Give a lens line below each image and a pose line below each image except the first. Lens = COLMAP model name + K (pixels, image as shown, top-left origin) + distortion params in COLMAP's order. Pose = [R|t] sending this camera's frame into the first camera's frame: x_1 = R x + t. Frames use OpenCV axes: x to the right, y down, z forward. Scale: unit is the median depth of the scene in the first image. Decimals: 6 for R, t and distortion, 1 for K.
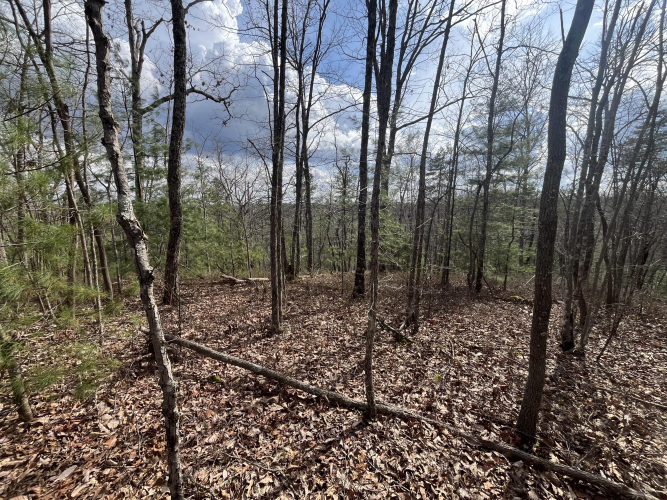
lens RADIAL K [[271.3, 0, 331.9], [0, 271.3, 251.8], [0, 0, 1]] dist [-0.001000, -0.000656]
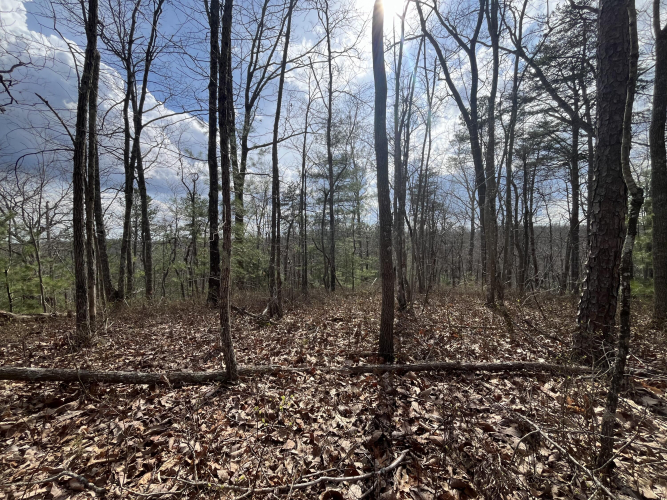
lens RADIAL K [[271.3, 0, 331.9], [0, 271.3, 251.8], [0, 0, 1]] dist [-0.001000, -0.000656]
pose [[0.872359, -0.033976, 0.487683, 0.025540], [0.095787, 0.990125, -0.102363, 0.321293], [-0.479389, 0.136011, 0.866999, 0.116974]]
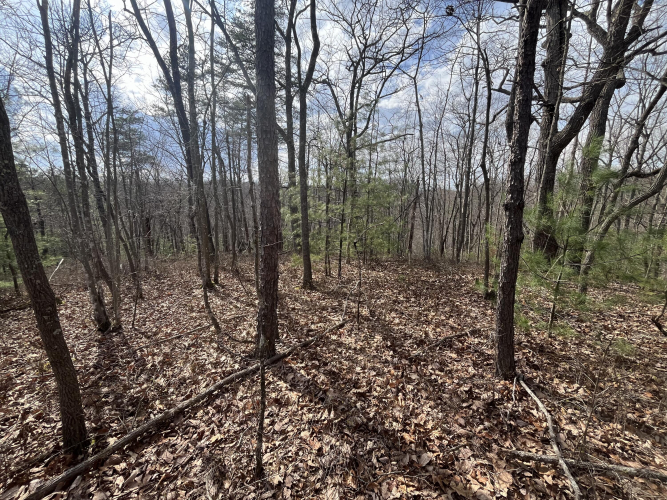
lens RADIAL K [[271.3, 0, 331.9], [0, 271.3, 251.8], [0, 0, 1]] dist [-0.001000, -0.000656]
pose [[0.117835, -0.206543, 0.971316, 0.075698], [0.147239, 0.970953, 0.188603, 0.016353], [-0.982057, 0.120792, 0.144823, -0.017792]]
